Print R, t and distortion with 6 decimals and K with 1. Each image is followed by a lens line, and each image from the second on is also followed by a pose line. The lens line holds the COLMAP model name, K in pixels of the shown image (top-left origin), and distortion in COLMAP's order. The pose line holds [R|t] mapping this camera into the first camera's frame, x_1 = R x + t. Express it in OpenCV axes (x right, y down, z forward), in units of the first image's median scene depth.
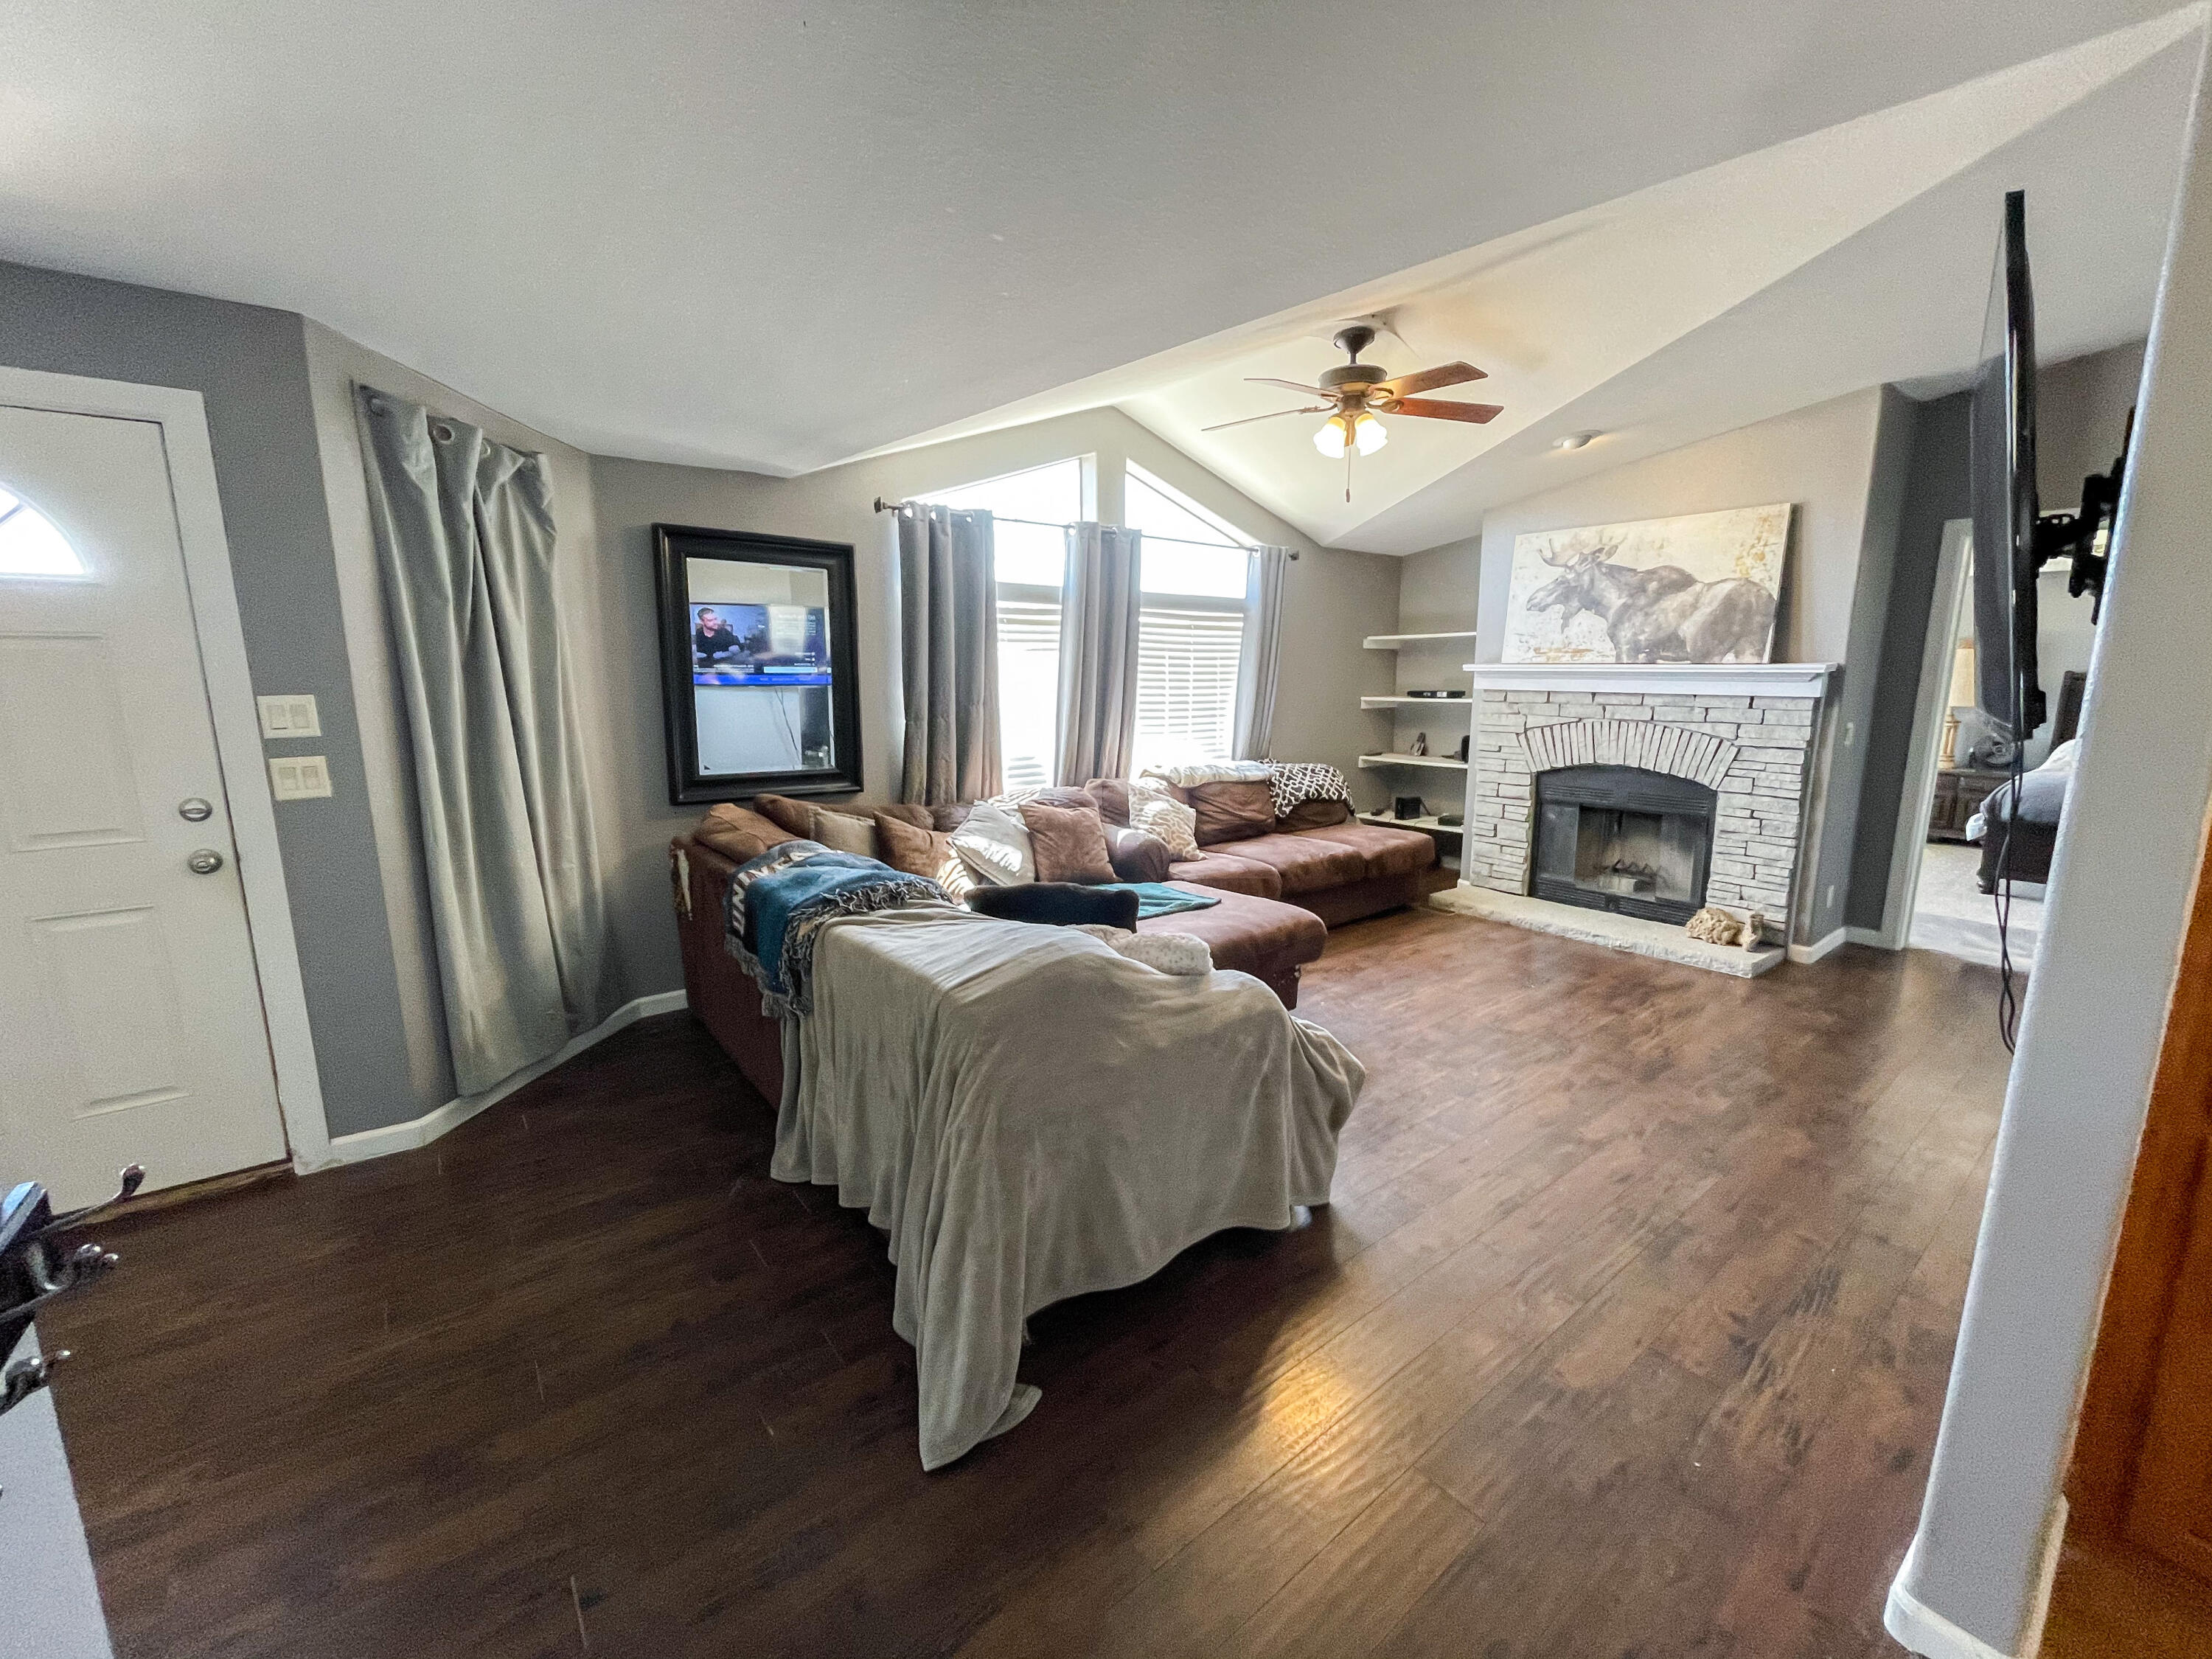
lens RADIAL K [[897.6, 0, 1112.5], [0, 897.6, 822.1], [0, 0, 1]] dist [-0.004146, 0.001071]
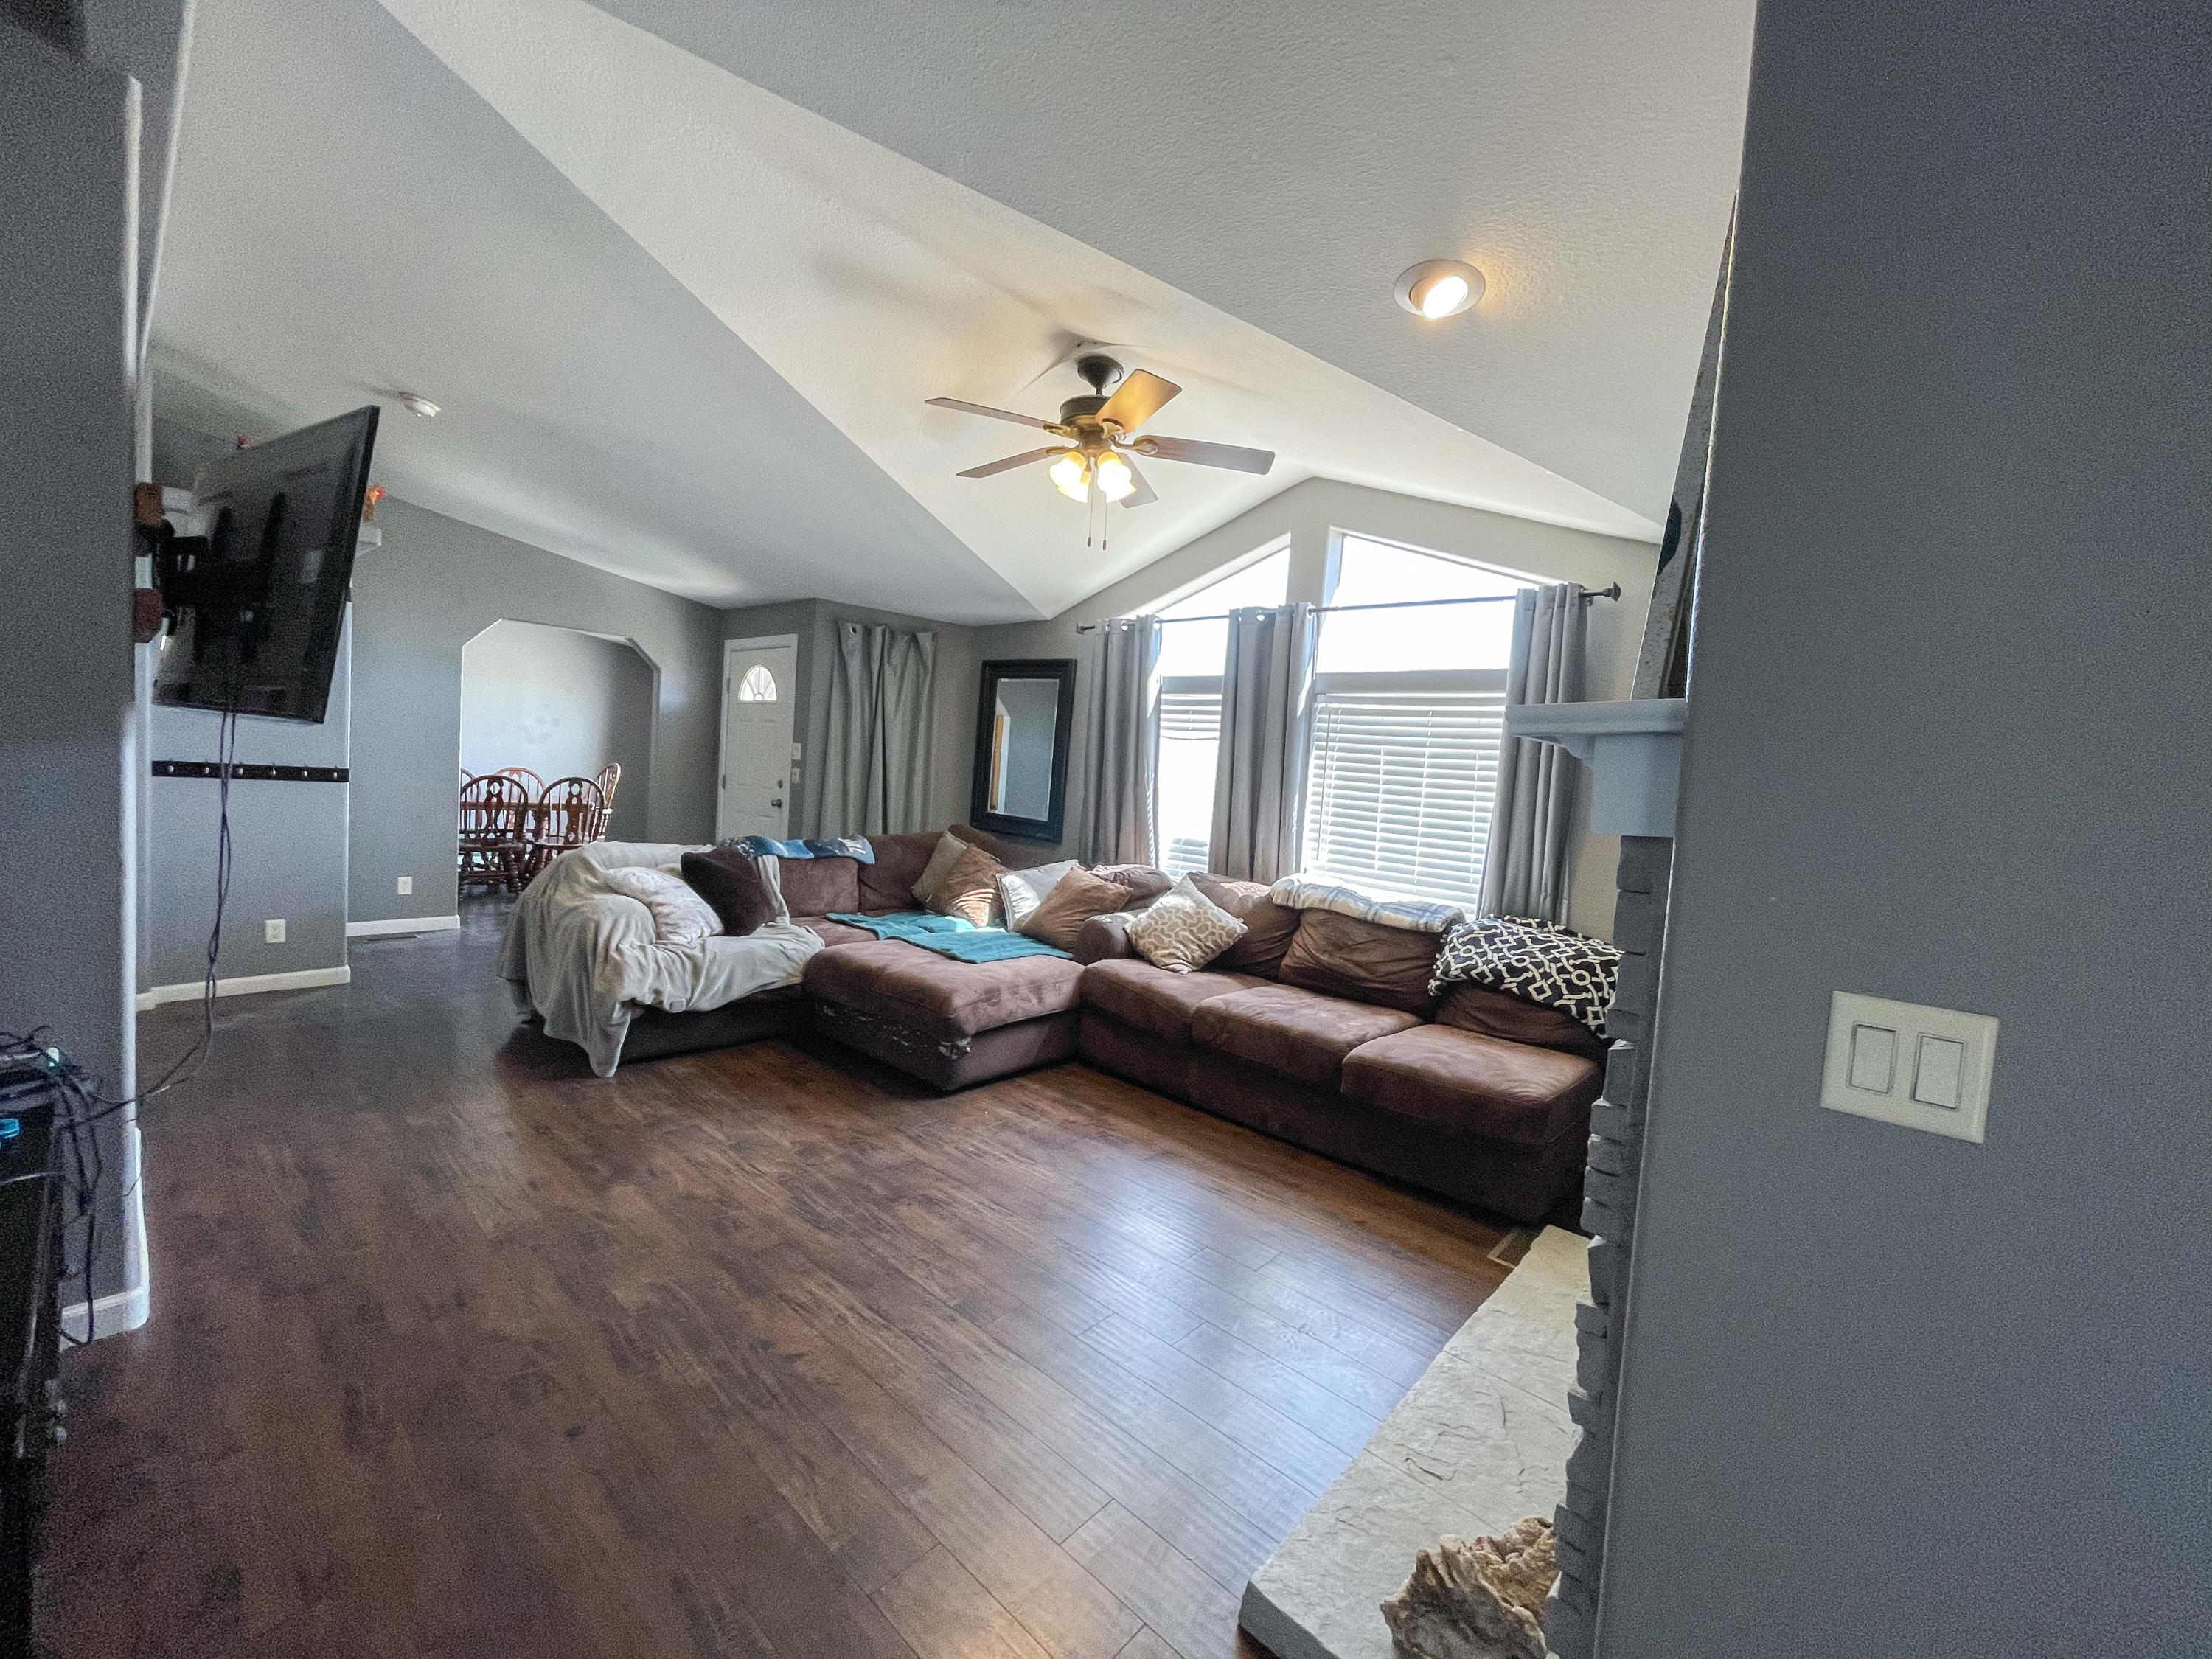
lens RADIAL K [[897.6, 0, 1110.6], [0, 897.6, 819.2], [0, 0, 1]] dist [-0.004146, 0.001071]
pose [[0.170845, 0.069970, -0.982810, 1.006439], [-0.233516, 0.971932, 0.028602, -0.120242], [0.957226, 0.224616, 0.182389, 0.814199]]
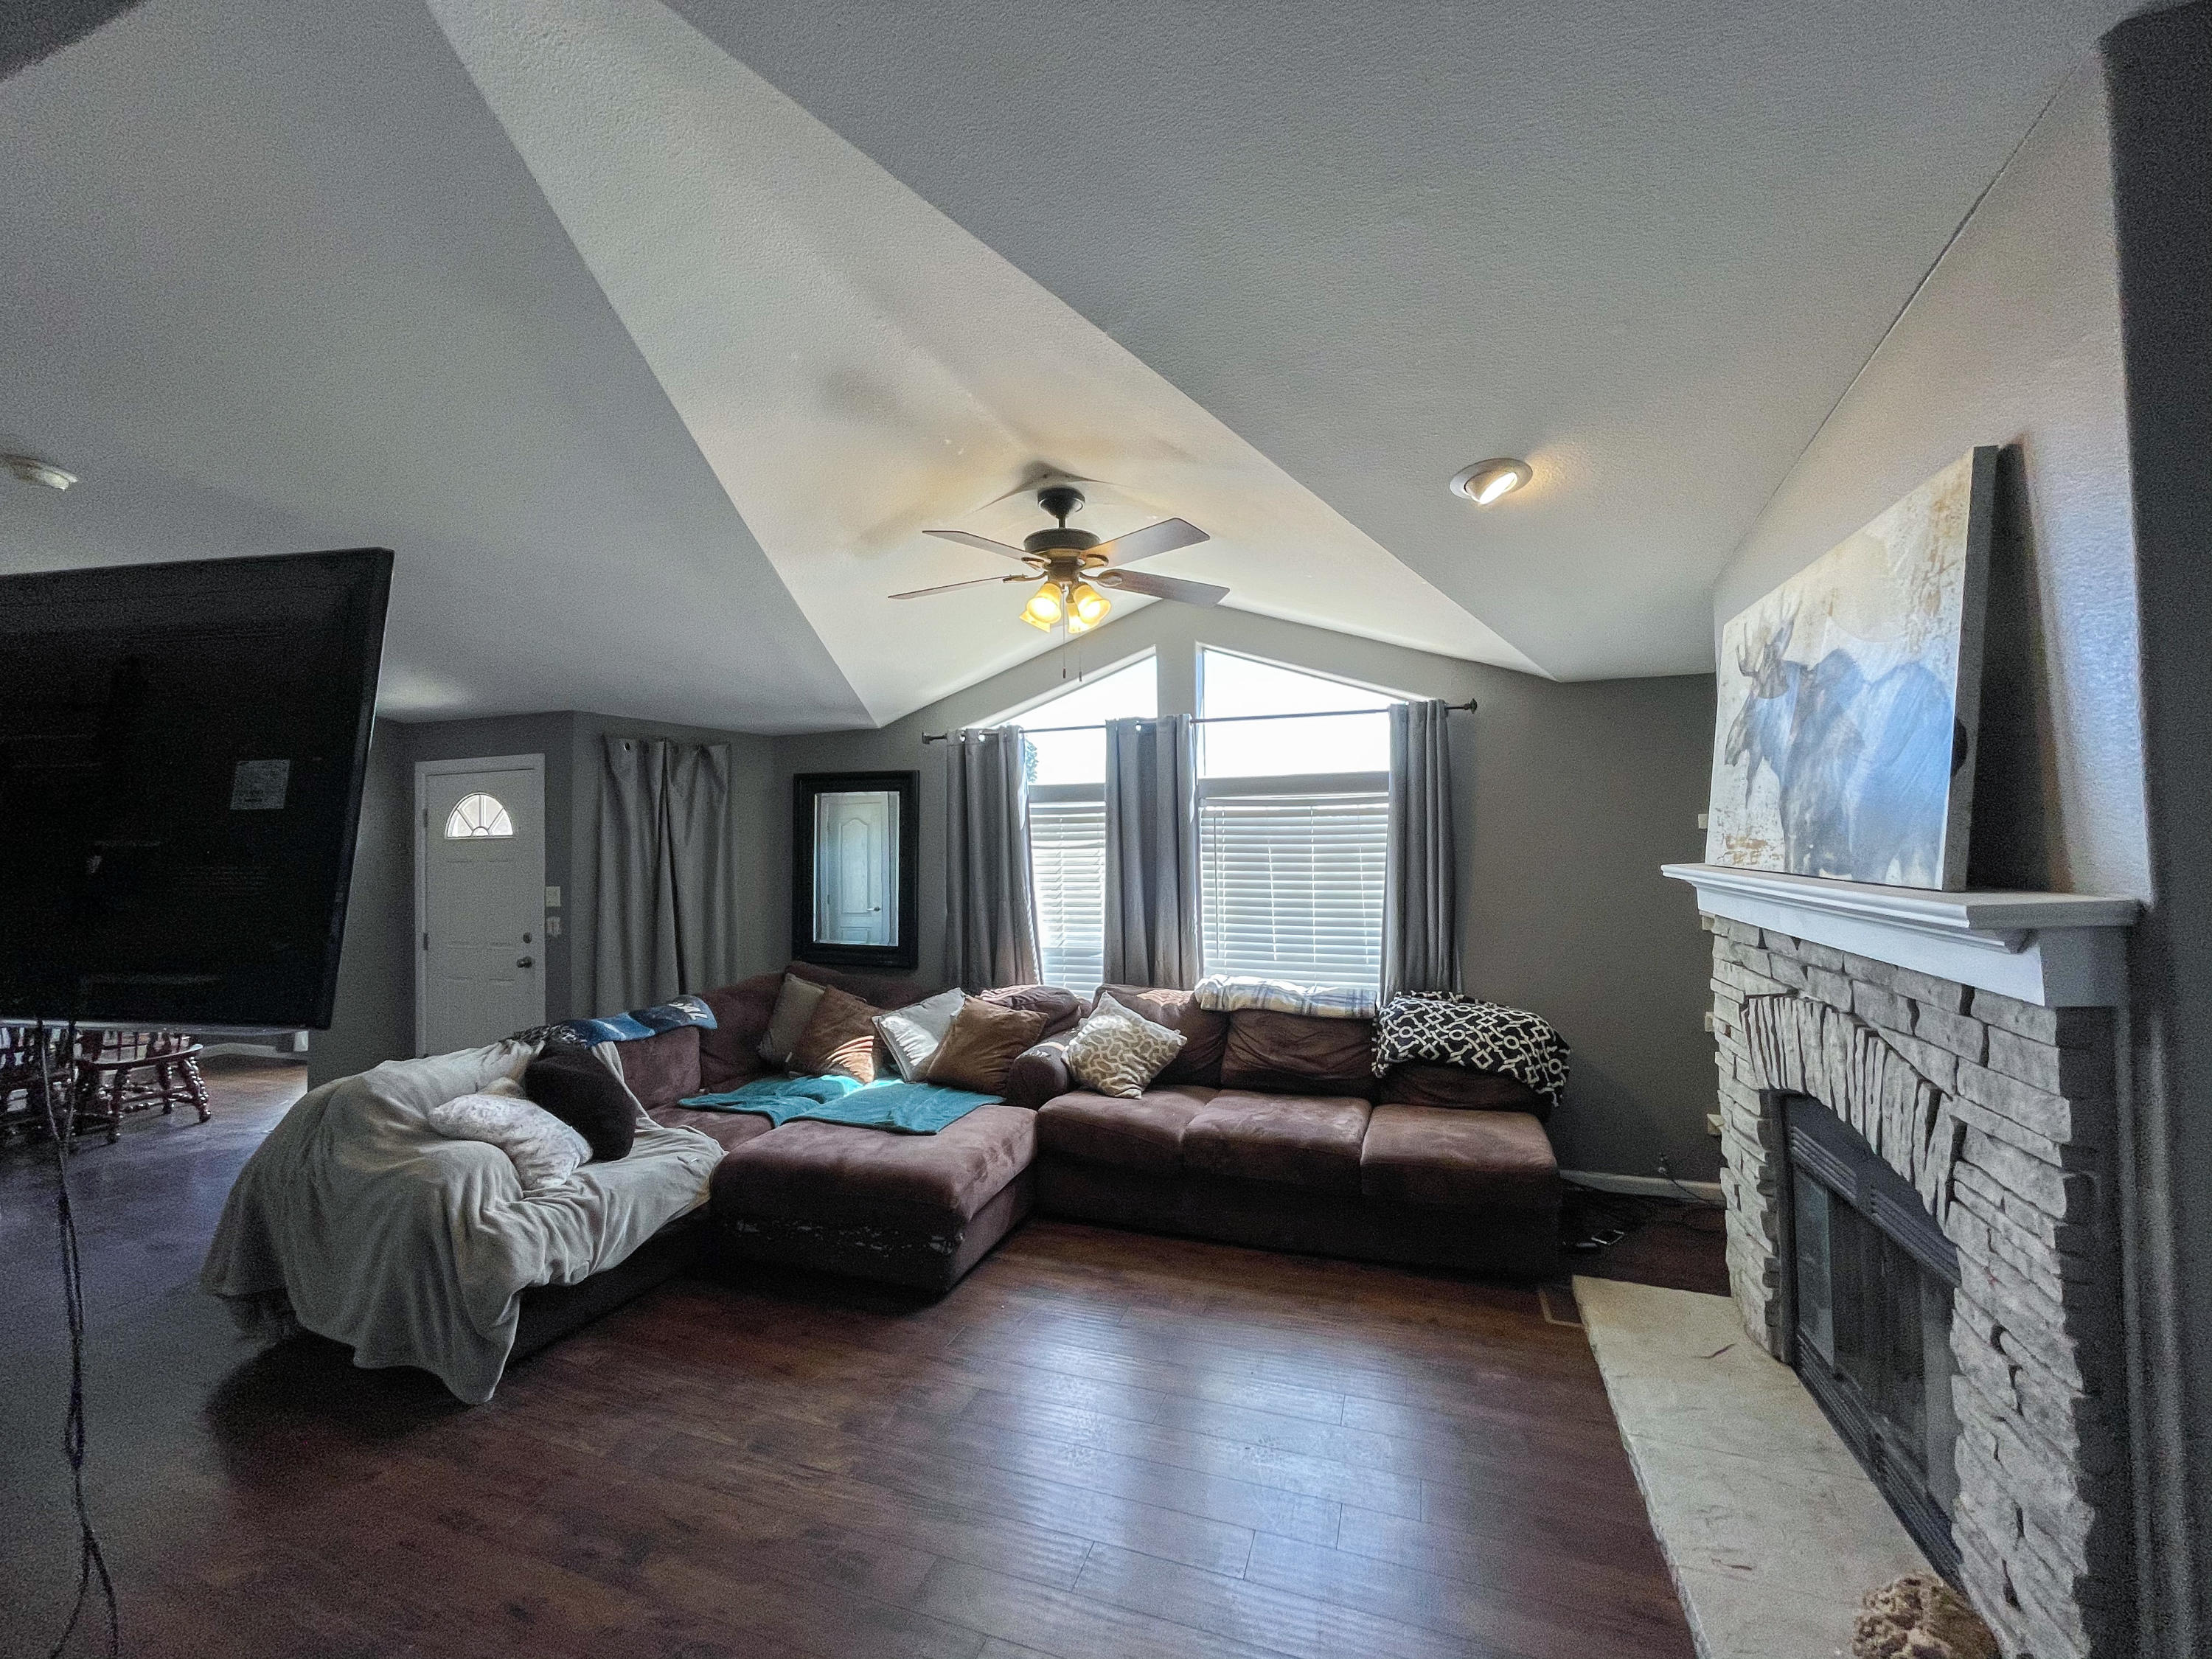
lens RADIAL K [[897.6, 0, 1110.1], [0, 897.6, 817.1], [0, 0, 1]] dist [-0.004146, 0.001071]
pose [[0.532461, -0.029530, -0.845939, 0.874762], [-0.126705, 0.985351, -0.114149, -0.127947], [0.836918, 0.167965, 0.520919, 0.548314]]
